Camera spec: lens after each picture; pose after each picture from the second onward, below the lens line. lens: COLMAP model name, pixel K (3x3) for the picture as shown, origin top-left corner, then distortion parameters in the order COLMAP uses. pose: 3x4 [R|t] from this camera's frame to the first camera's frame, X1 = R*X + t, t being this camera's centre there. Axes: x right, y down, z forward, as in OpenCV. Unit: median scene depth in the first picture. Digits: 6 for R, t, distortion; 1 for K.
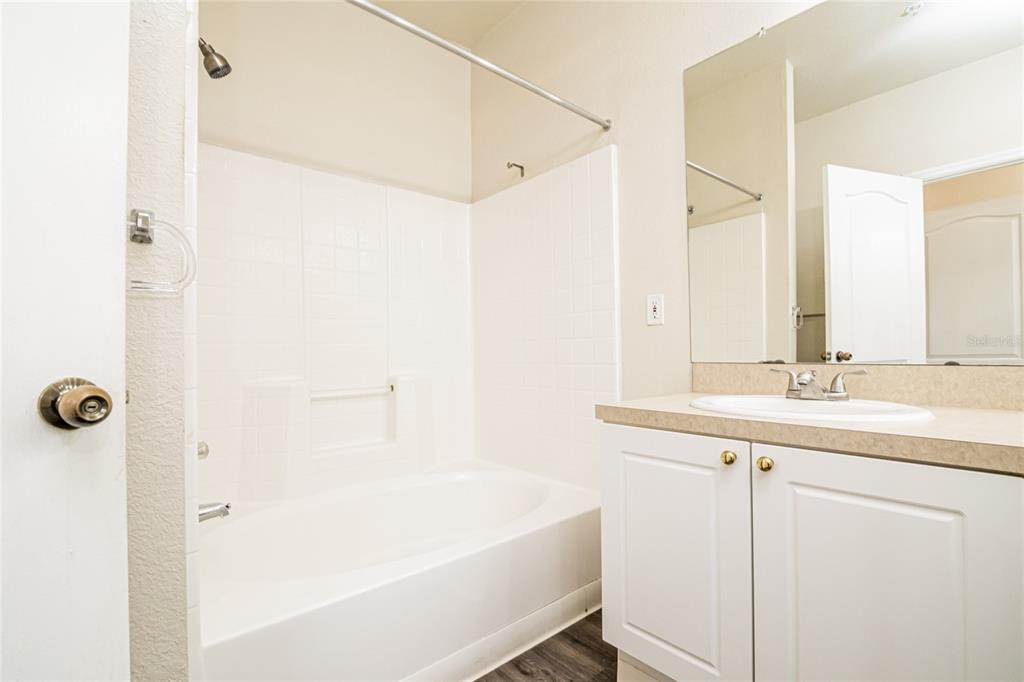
lens RADIAL K [[467.6, 0, 512.3], [0, 467.6, 342.5], [0, 0, 1]] dist [-0.015111, 0.001166]
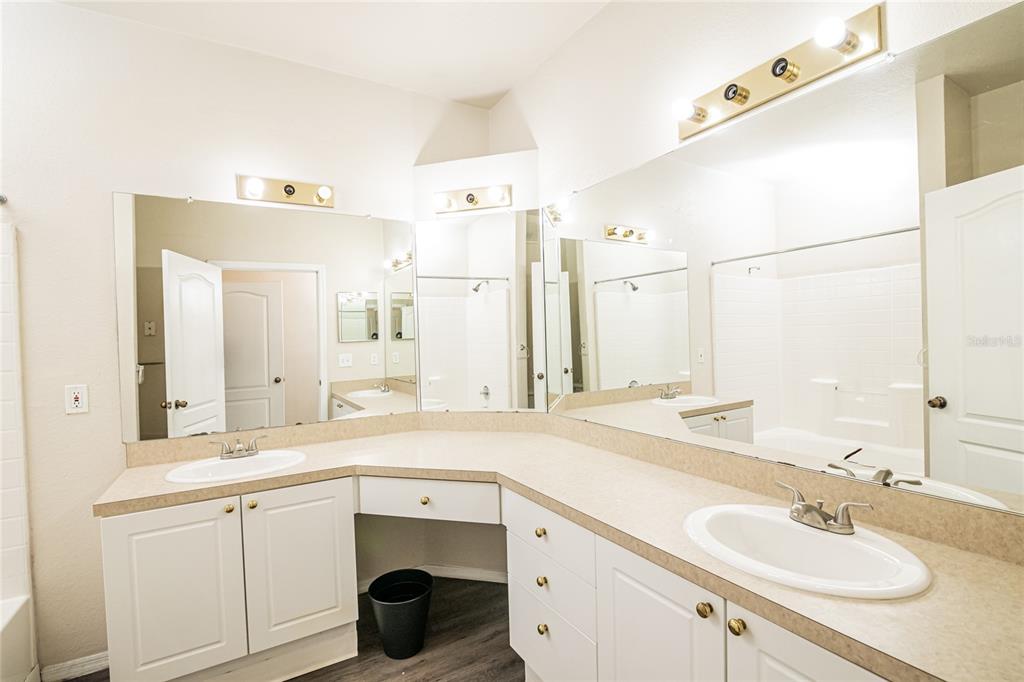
lens RADIAL K [[467.6, 0, 513.4], [0, 467.6, 339.4], [0, 0, 1]] dist [-0.015111, 0.001166]
pose [[0.164509, 0.006089, 0.986357, -0.669484], [0.006011, 0.999956, -0.007176, -0.225996], [-0.986357, 0.007110, 0.164465, -0.189295]]
